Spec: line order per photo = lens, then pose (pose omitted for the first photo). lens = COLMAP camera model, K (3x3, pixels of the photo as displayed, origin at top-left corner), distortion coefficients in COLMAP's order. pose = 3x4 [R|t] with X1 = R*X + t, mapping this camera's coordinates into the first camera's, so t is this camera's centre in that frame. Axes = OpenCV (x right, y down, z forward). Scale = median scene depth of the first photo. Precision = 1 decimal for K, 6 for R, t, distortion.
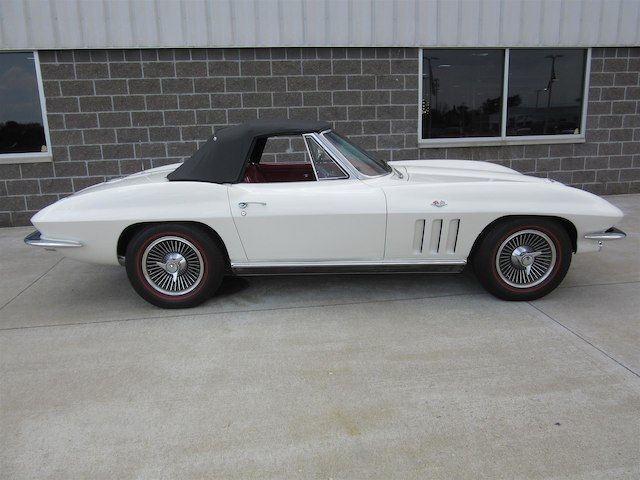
lens RADIAL K [[478.2, 0, 318.7], [0, 478.2, 241.3], [0, 0, 1]] dist [-0.030329, 0.022893]
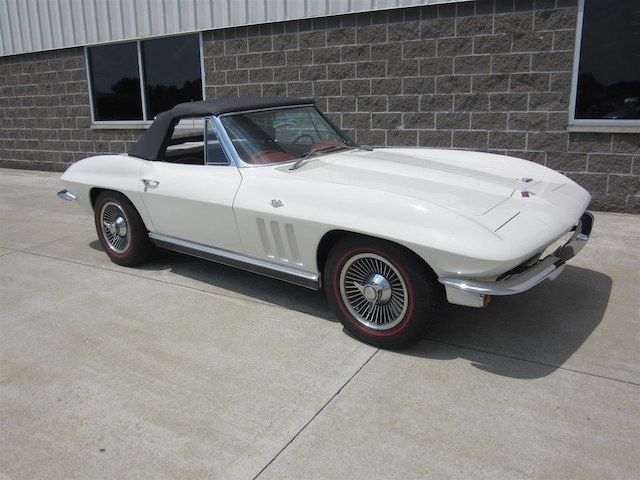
lens RADIAL K [[536.5, 0, 319.9], [0, 536.5, 240.6], [0, 0, 1]] dist [-0.063065, 0.042874]
pose [[0.776426, 0.171010, -0.606563, 0.482052], [-0.142798, 0.985185, 0.094969, -0.061375], [0.613817, 0.012879, 0.789343, 0.152751]]
